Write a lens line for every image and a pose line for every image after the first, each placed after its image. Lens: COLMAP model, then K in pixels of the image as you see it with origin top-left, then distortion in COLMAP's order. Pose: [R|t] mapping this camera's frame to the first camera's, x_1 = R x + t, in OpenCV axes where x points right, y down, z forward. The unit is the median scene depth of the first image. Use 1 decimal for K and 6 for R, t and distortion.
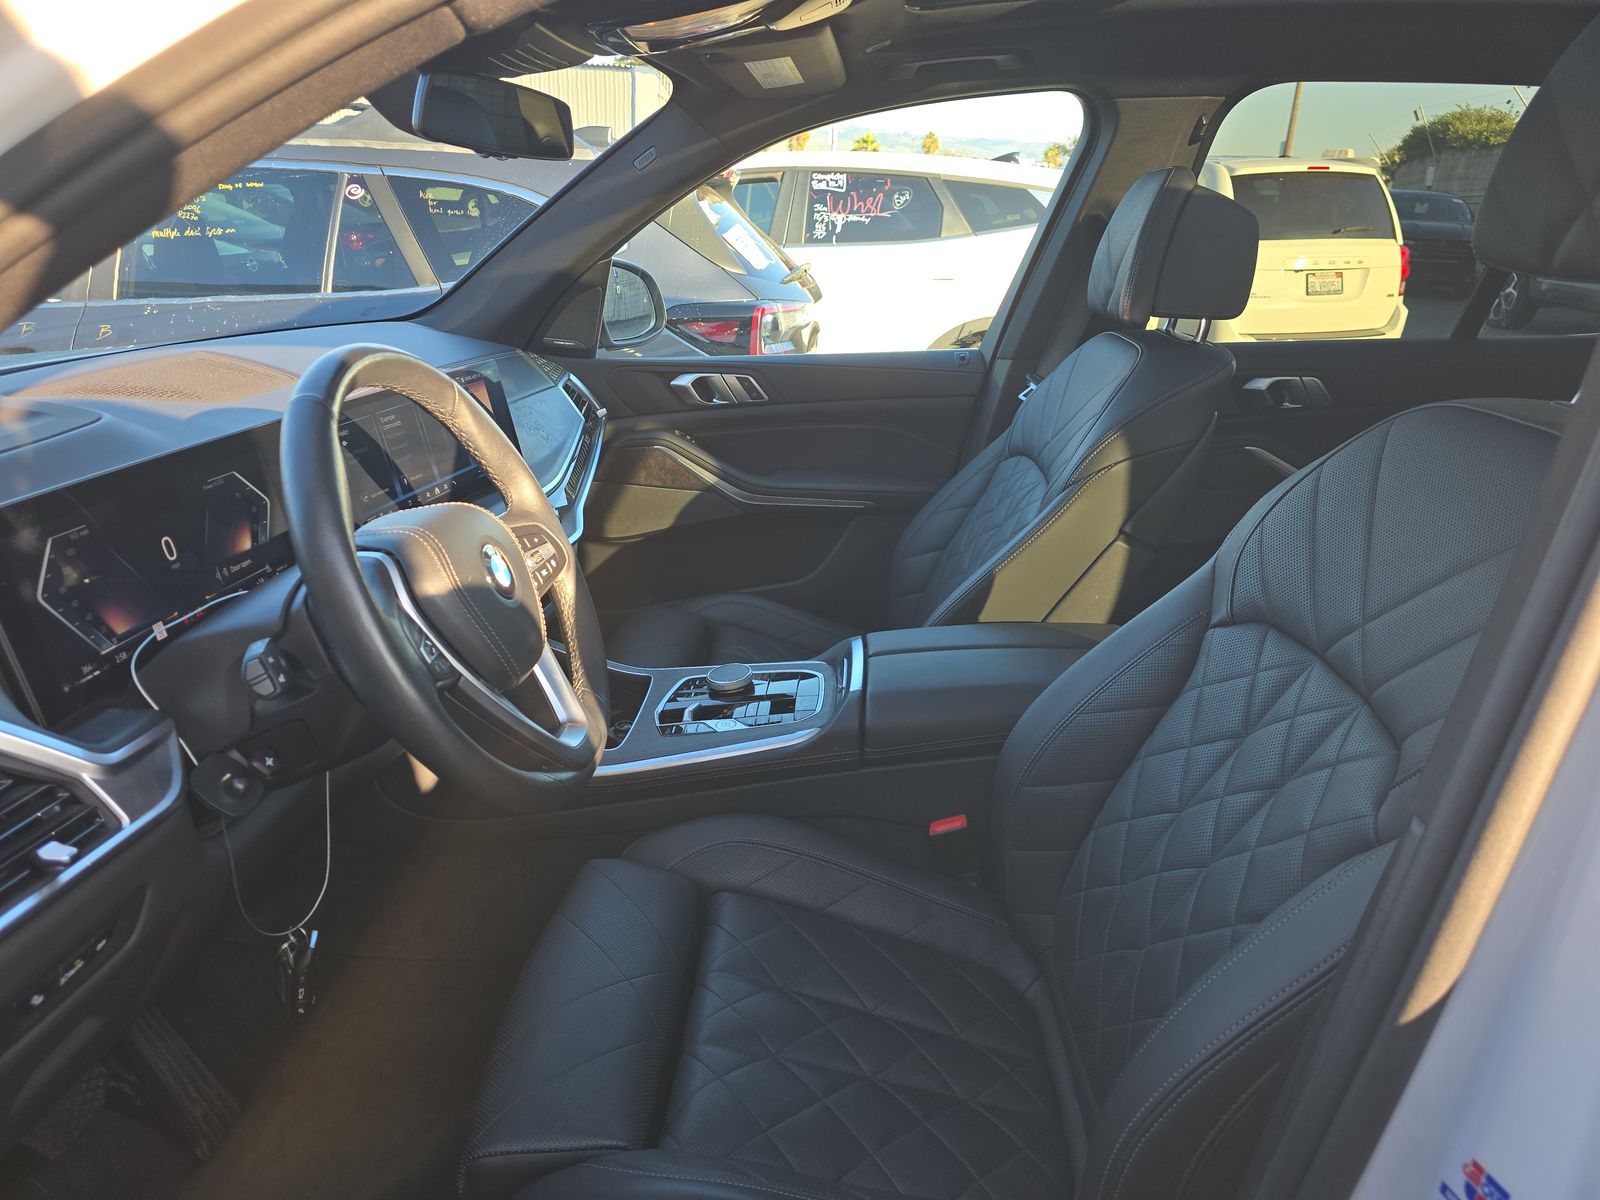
lens RADIAL K [[1046.8, 0, 807.6], [0, 1046.8, 599.1], [0, 0, 1]] dist [0.000607, -0.001634]
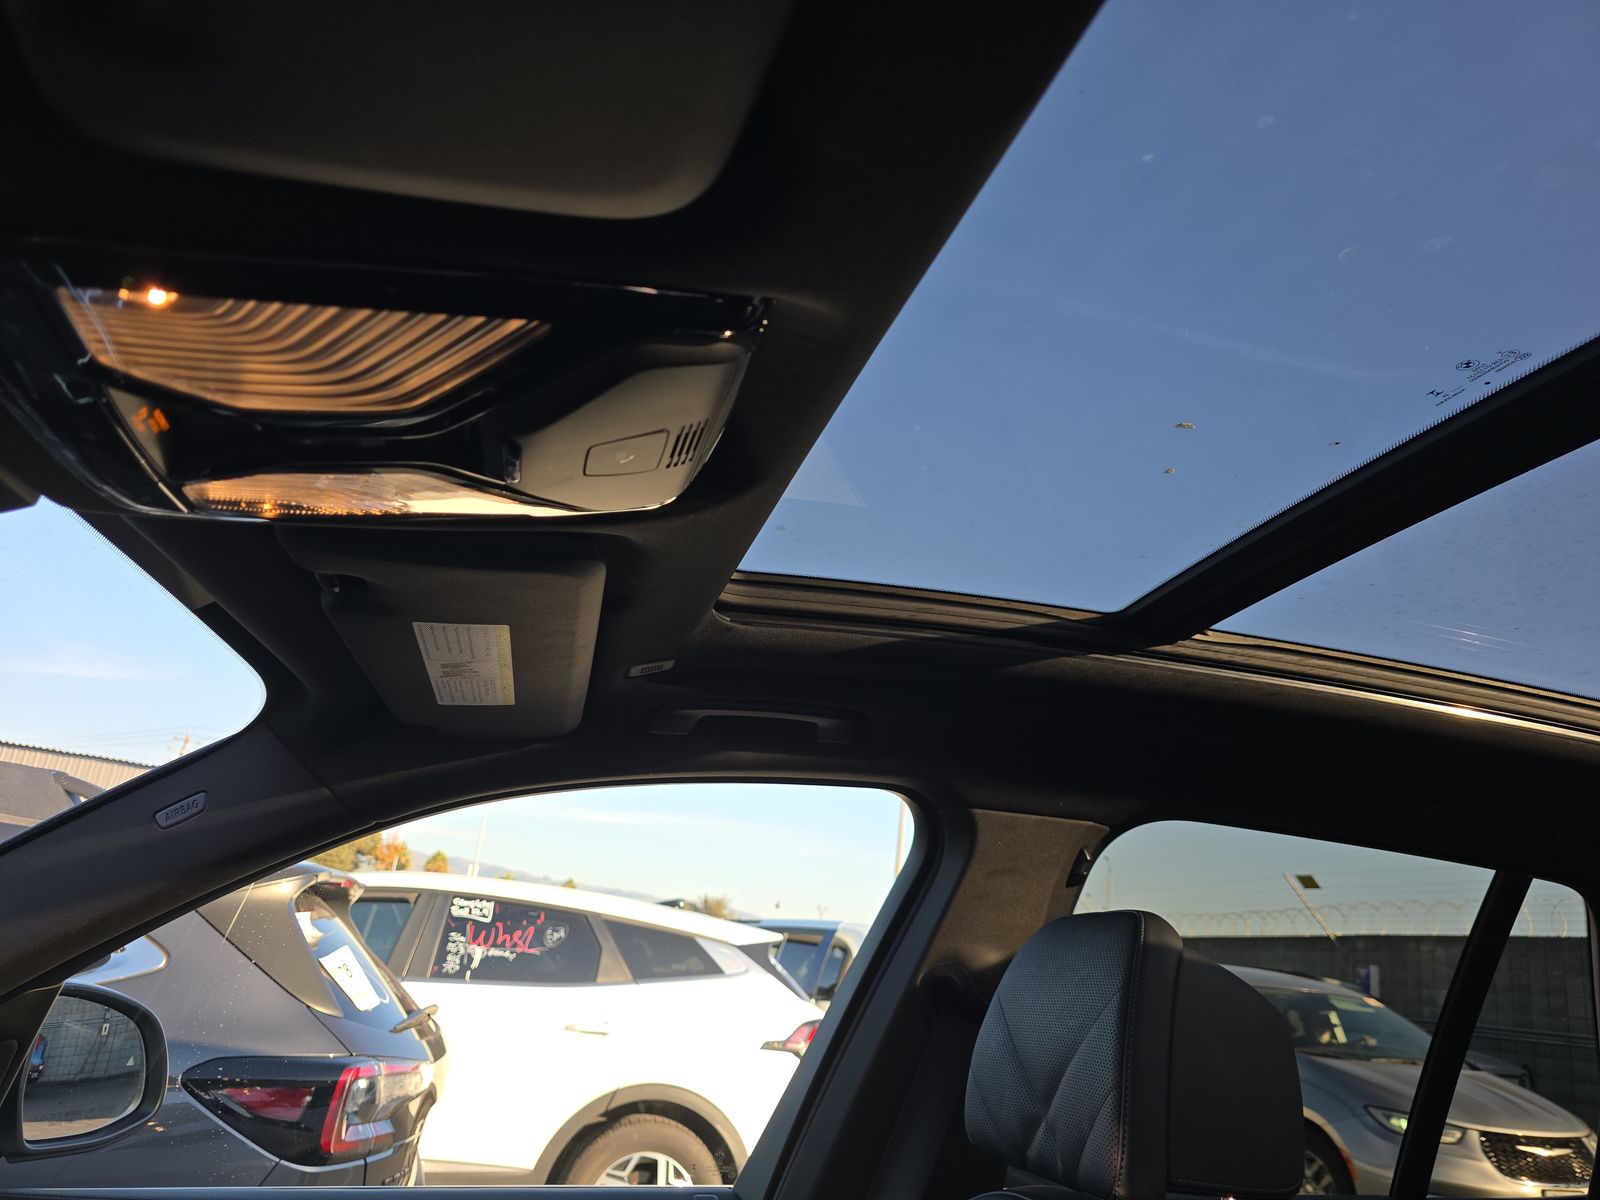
lens RADIAL K [[1061.2, 0, 800.6], [0, 1061.2, 643.3], [0, 0, 1]] dist [0.032985, -0.020966]
pose [[0.945522, 0.168331, 0.278661, -0.005637], [0.032135, 0.803516, -0.594416, -0.042985], [-0.323967, 0.570988, 0.754333, 0.123365]]
